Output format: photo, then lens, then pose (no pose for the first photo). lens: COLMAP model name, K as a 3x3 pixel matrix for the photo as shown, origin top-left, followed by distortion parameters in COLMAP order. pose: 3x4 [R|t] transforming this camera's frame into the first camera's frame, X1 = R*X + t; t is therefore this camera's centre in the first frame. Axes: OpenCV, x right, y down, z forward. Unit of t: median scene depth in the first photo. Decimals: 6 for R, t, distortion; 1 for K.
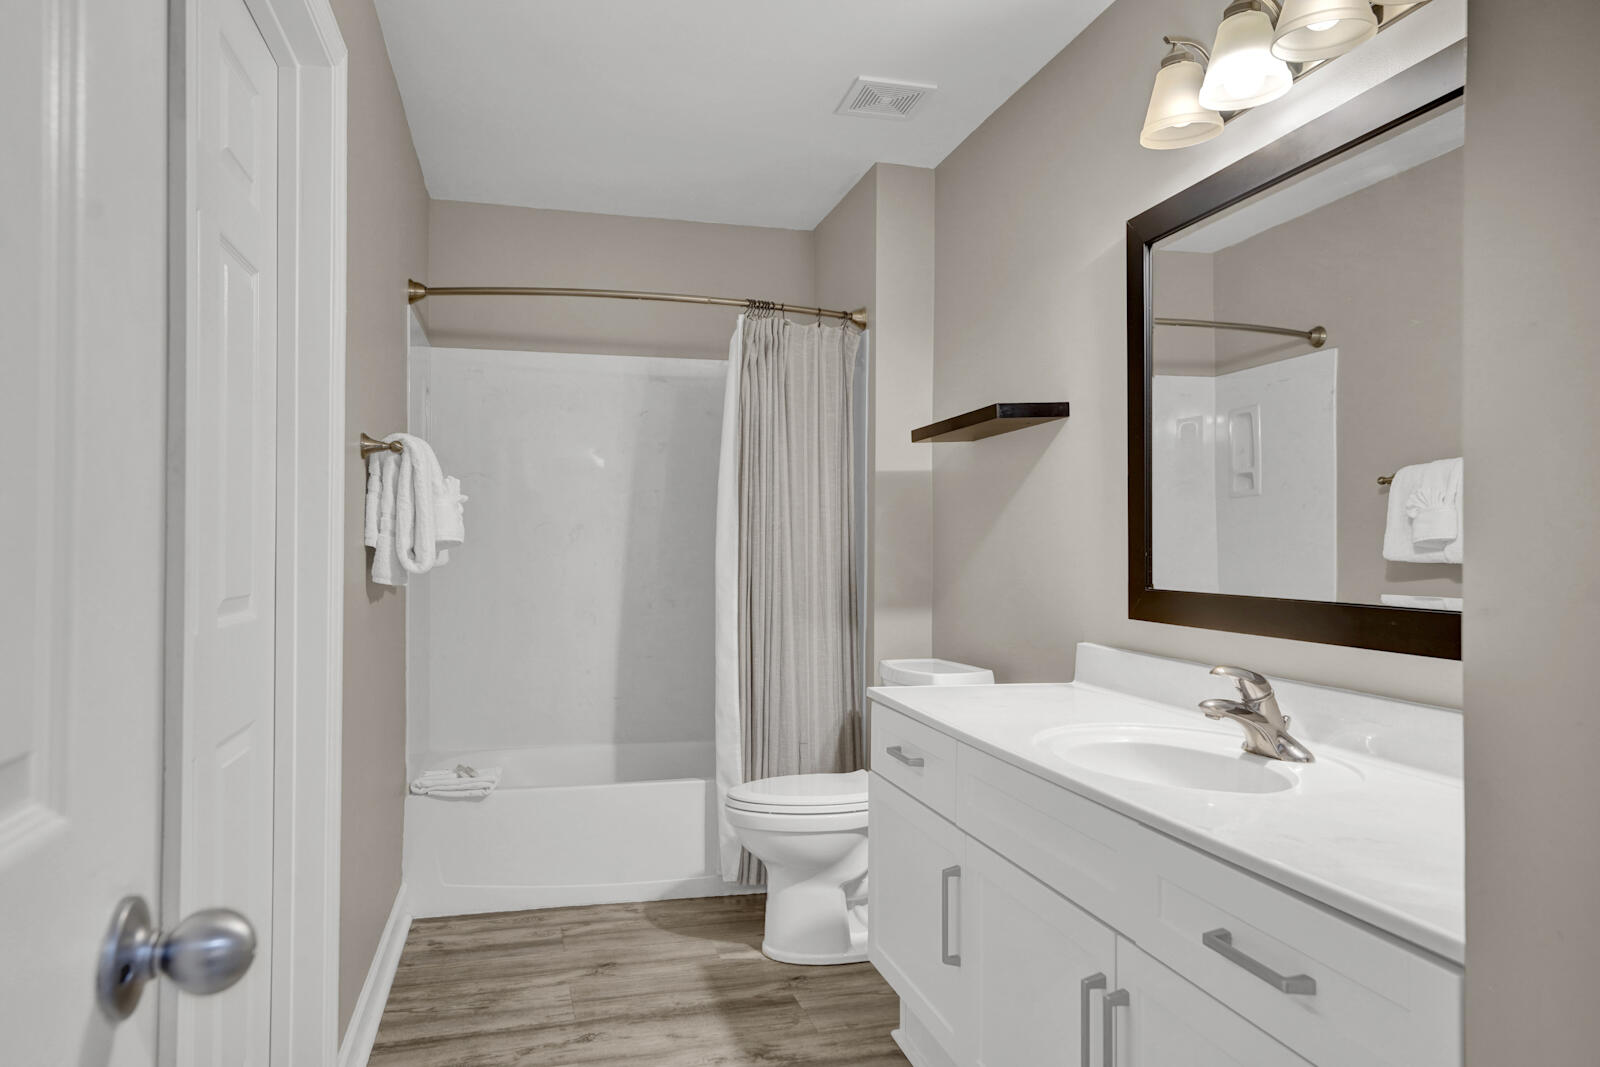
lens RADIAL K [[1121.3, 0, 796.6], [0, 1121.3, 542.6], [0, 0, 1]] dist [-0.000606, 0.000088]
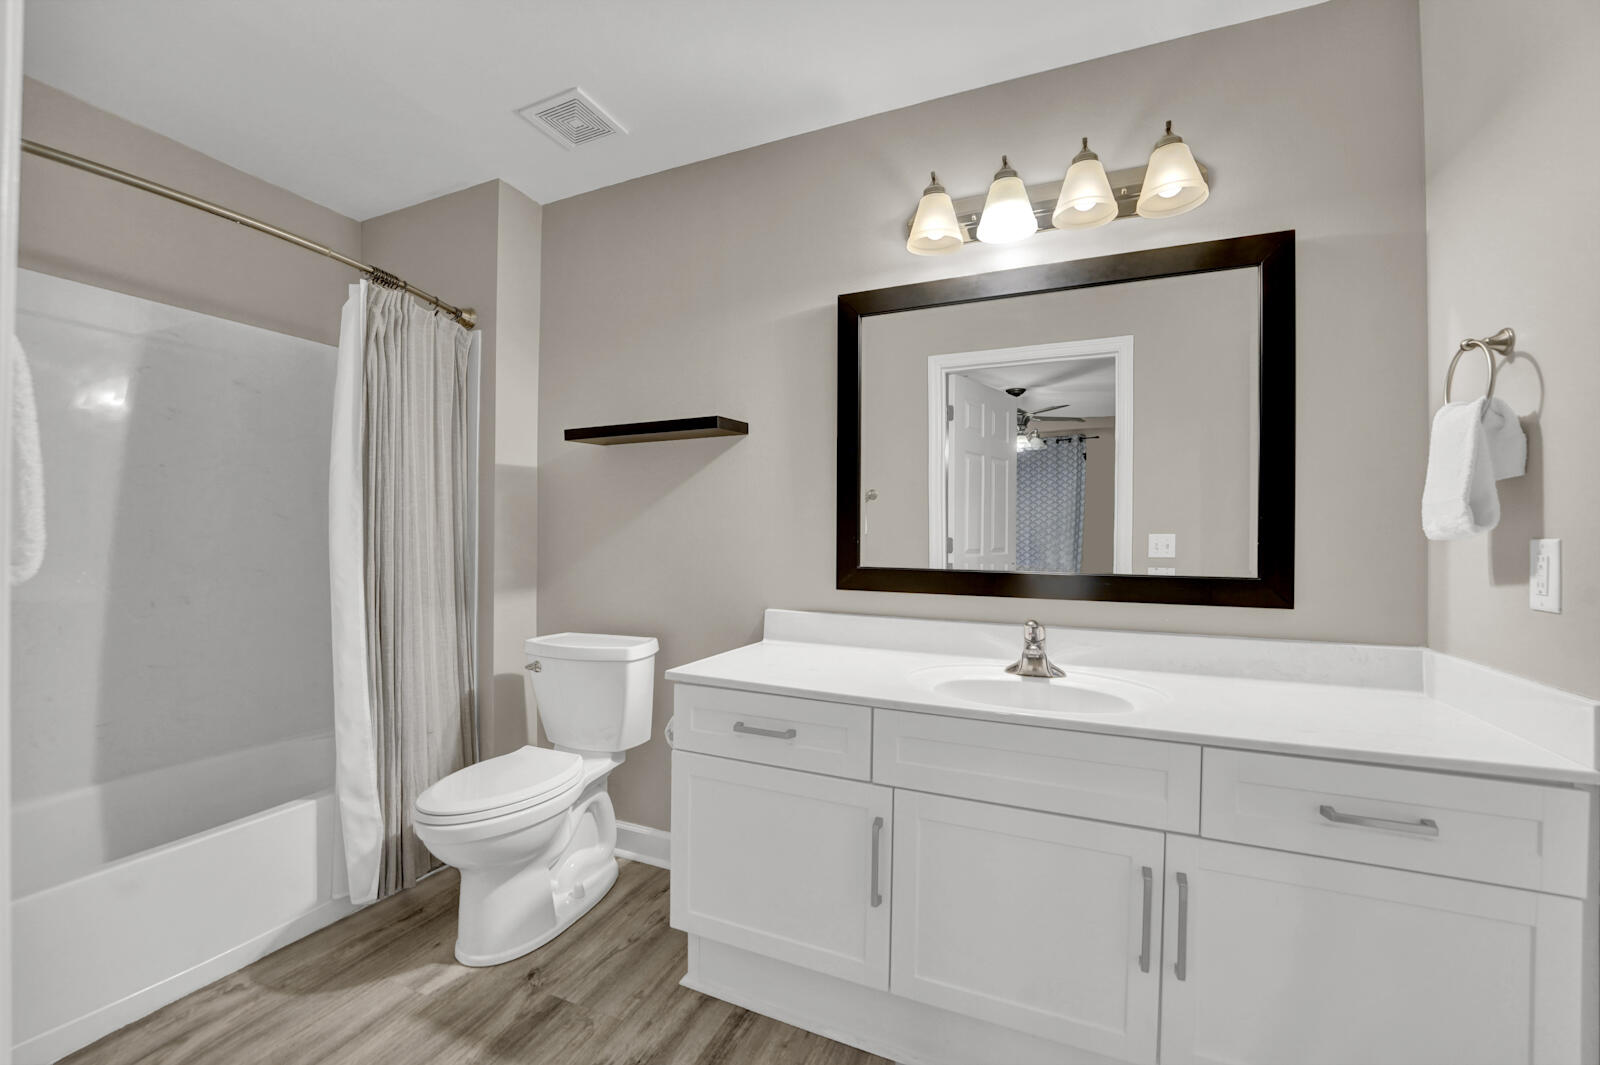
lens RADIAL K [[660.5, 0, 796.2], [0, 660.5, 534.3], [0, 0, 1]] dist [-0.030908, 0.003934]
pose [[0.600131, 0.000967, 0.799901, -0.291457], [-0.008377, 0.999952, 0.005076, -0.001619], [-0.799858, -0.009747, 0.600110, 0.441291]]
